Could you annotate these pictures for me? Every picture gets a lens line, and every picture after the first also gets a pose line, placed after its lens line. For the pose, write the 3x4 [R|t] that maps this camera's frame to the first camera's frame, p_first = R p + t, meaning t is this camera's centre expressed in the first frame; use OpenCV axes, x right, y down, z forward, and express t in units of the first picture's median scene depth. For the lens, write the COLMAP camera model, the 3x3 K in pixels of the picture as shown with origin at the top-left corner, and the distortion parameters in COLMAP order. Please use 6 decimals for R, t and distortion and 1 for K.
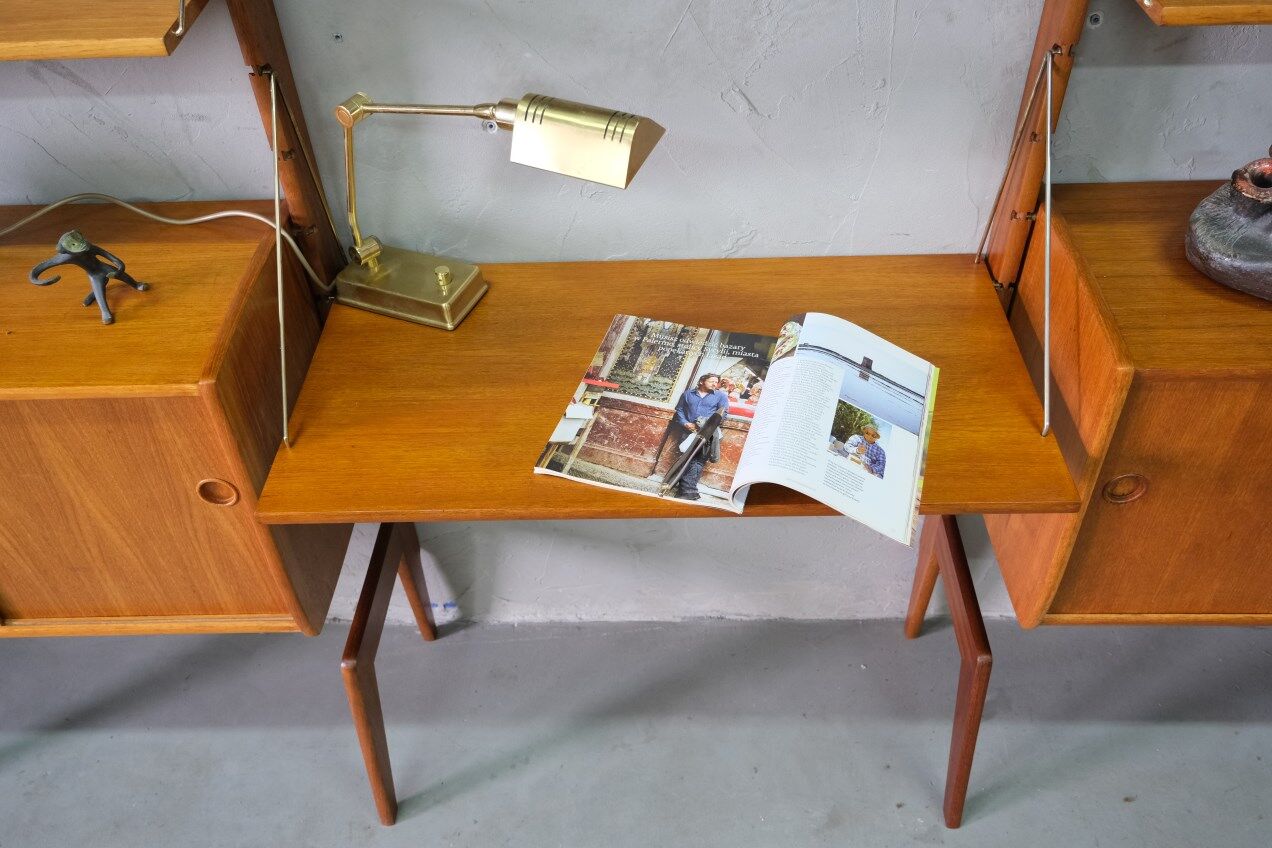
lens RADIAL K [[1059.3, 0, 636.7], [0, 1059.3, 417.9], [0, 0, 1]] dist [0.025220, 0.001518]
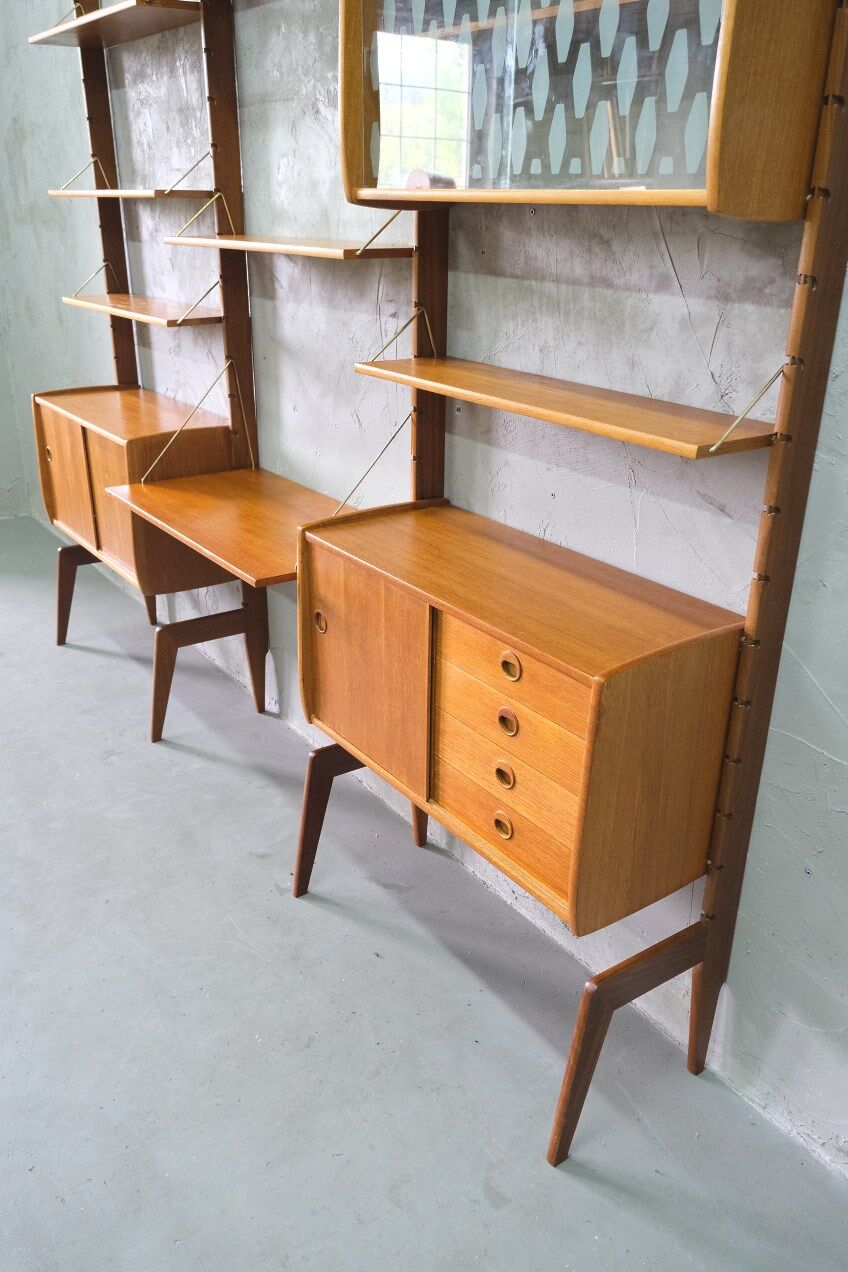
lens RADIAL K [[991.4, 0, 427.5], [0, 991.4, 635.6], [0, 0, 1]] dist [0.010624, 0.007381]
pose [[0.601524, 0.353690, -0.716290, 1.697397], [-0.566011, 0.821445, -0.069710, 0.095396], [0.563738, 0.447360, 0.694312, -0.048393]]
